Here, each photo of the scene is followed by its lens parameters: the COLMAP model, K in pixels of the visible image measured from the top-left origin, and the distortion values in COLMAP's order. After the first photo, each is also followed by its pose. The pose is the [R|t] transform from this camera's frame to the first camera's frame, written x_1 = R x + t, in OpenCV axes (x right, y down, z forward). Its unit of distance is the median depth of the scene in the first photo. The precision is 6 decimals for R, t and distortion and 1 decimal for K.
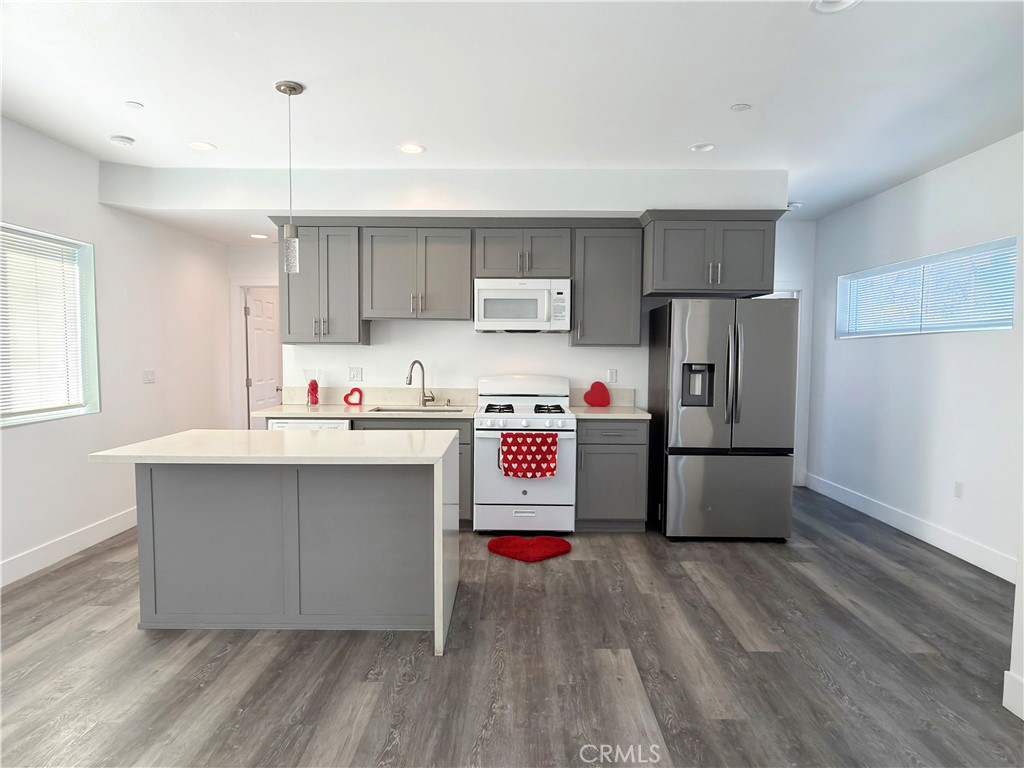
lens RADIAL K [[624.7, 0, 510.4], [0, 624.7, 383.3], [0, 0, 1]] dist [0.005235, 0.001037]
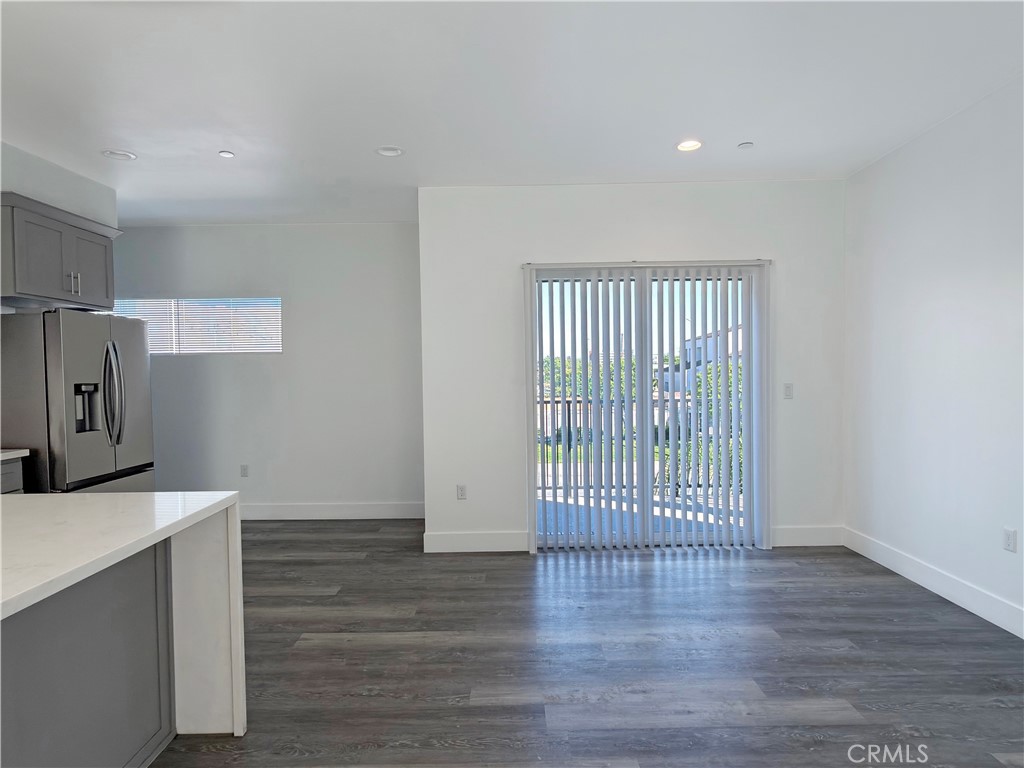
lens RADIAL K [[624.7, 0, 510.1], [0, 624.7, 385.6], [0, 0, 1]] dist [0.005235, 0.001037]
pose [[-0.019884, -0.026641, 0.999447, -0.622548], [0.062483, 0.997658, 0.027836, -0.016703], [-0.997848, 0.063002, -0.018173, 0.420182]]
